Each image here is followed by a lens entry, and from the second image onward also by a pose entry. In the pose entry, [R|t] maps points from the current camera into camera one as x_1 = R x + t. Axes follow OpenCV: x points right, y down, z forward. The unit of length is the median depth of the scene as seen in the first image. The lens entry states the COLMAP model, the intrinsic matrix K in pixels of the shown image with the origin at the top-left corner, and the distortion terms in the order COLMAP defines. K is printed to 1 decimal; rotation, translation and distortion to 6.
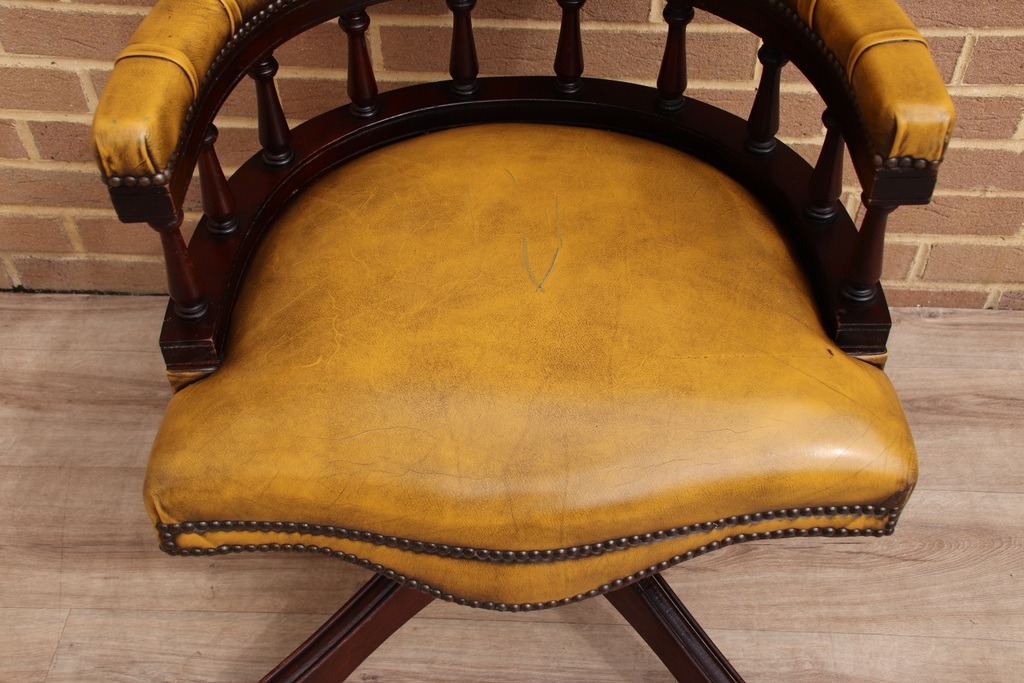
lens RADIAL K [[1237.5, 0, 513.8], [0, 1237.5, 351.4], [0, 0, 1]] dist [-0.003315, 0.432898]
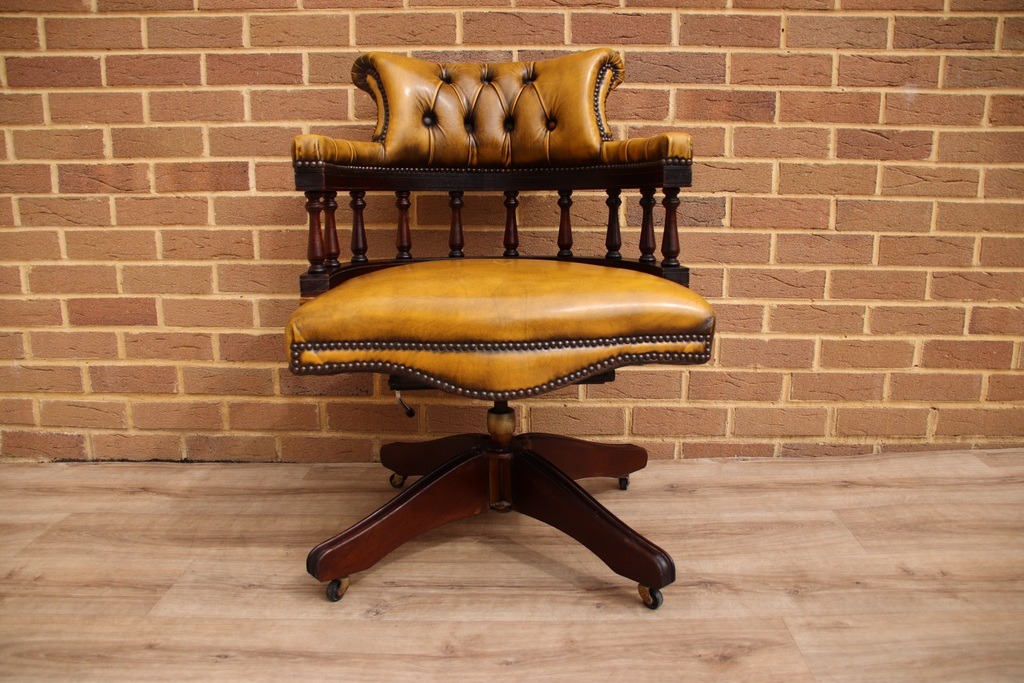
lens RADIAL K [[866.4, 0, 517.1], [0, 866.4, 347.5], [0, 0, 1]] dist [-0.145817, 0.159100]
pose [[0.999544, 0.004598, 0.029846, 0.003551], [0.013920, 0.806909, -0.590511, 0.624941], [-0.026798, 0.590657, 0.806477, 0.015498]]
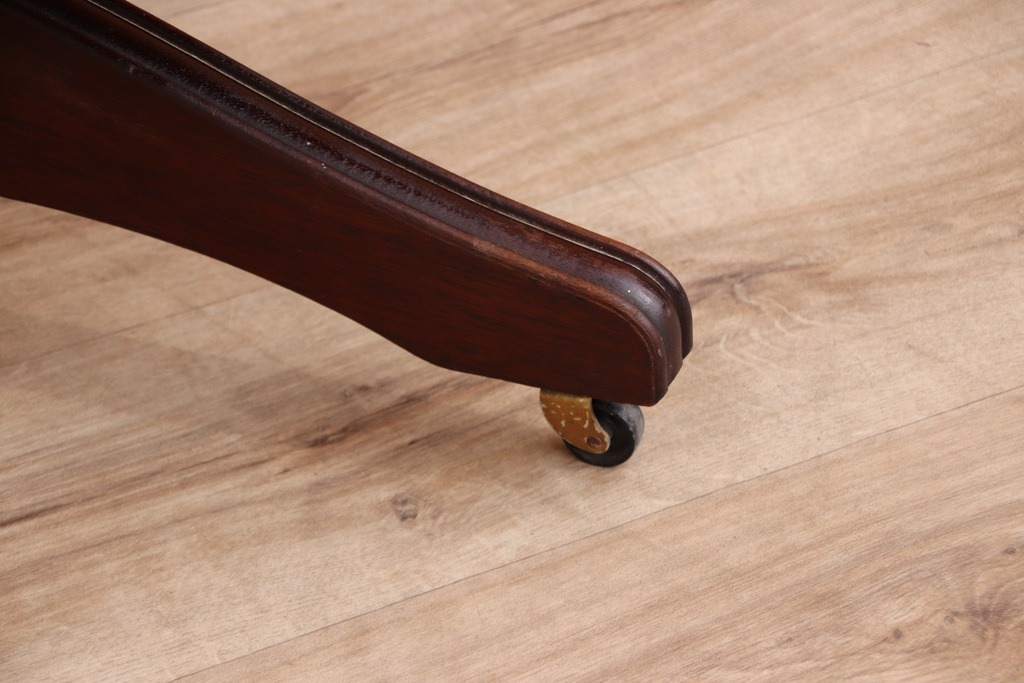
lens RADIAL K [[3938.5, 0, 512.0], [0, 3938.5, 341.5], [0, 0, 1]] dist [0.901243, 0.399100]
pose [[0.869246, -0.294321, 0.397224, -0.263944], [0.361791, 0.926284, -0.105383, 0.384466], [-0.336926, 0.235316, 0.911651, -0.064939]]
